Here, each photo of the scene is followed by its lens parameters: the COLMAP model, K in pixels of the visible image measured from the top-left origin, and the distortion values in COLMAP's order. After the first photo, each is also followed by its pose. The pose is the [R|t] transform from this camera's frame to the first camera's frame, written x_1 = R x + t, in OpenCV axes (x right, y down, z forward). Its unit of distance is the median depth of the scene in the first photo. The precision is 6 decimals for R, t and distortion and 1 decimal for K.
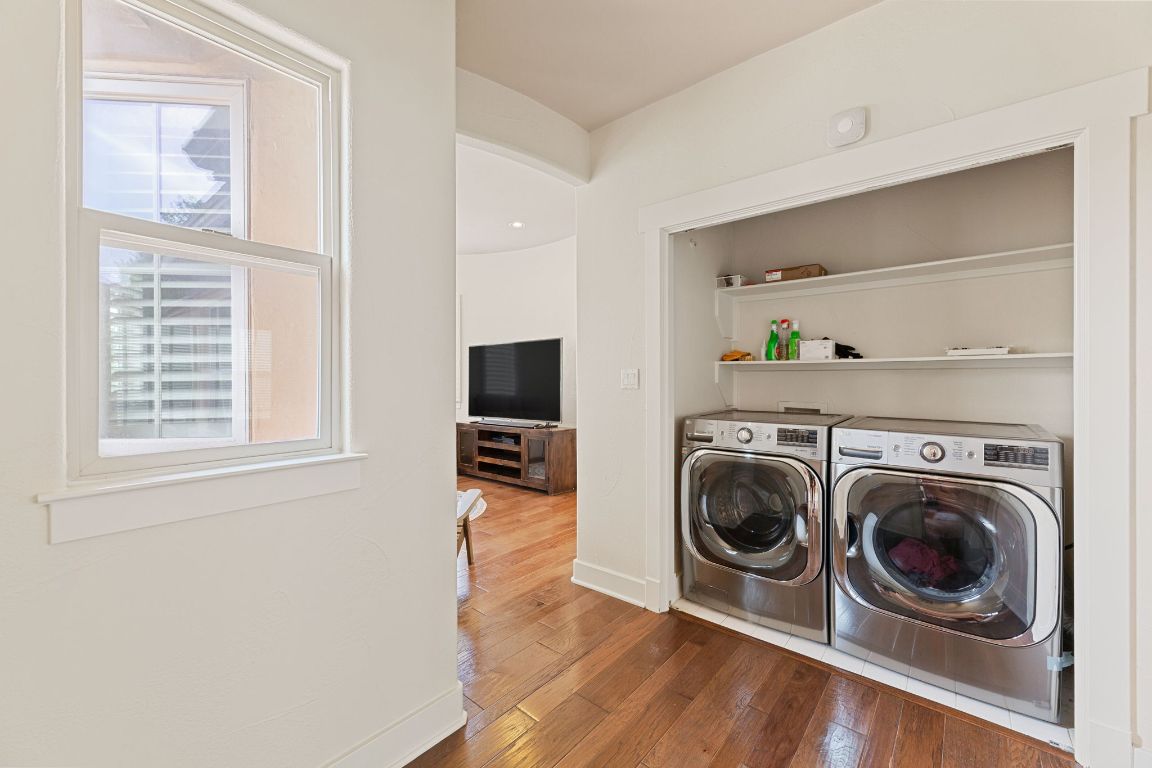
lens RADIAL K [[467.1, 0, 578.4], [0, 467.1, 378.3], [0, 0, 1]] dist [-0.007374, 0.000636]
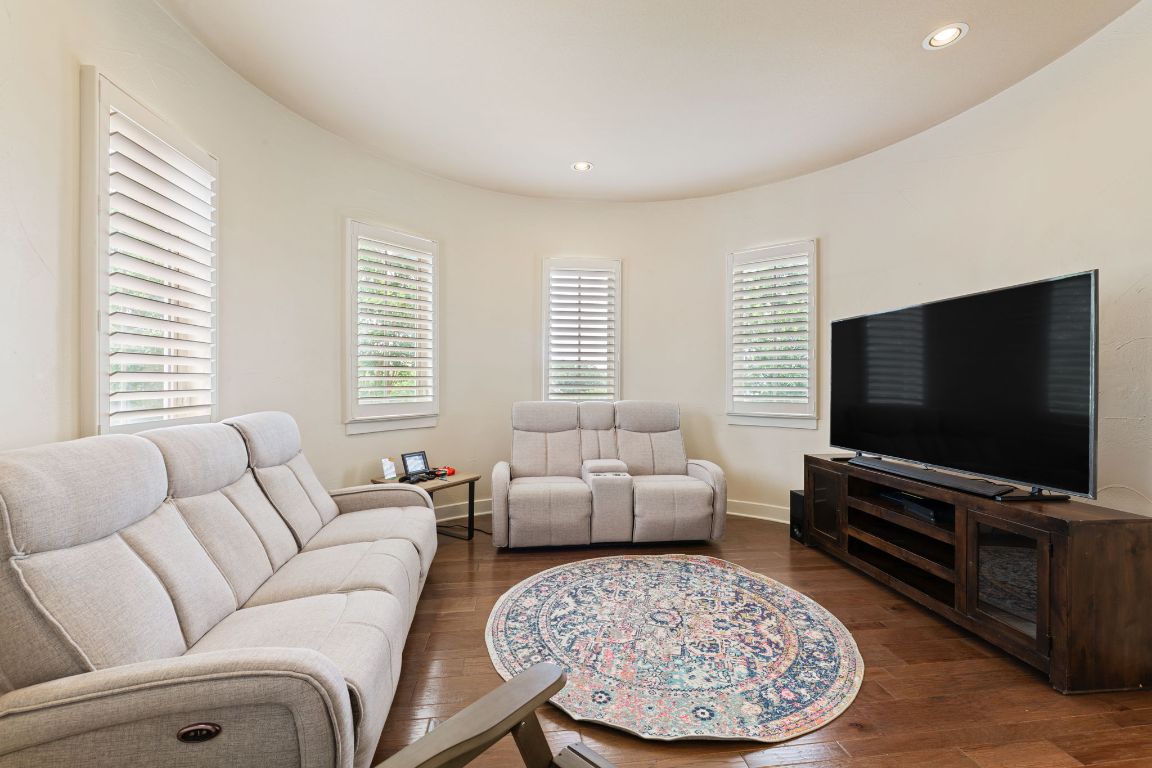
lens RADIAL K [[467.1, 0, 582.0], [0, 467.1, 374.4], [0, 0, 1]] dist [-0.007374, 0.000636]
pose [[0.733995, 0.000926, -0.679154, -0.080389], [-0.005572, 0.999974, -0.004659, -0.000178], [0.679132, 0.007204, 0.733981, 0.419928]]
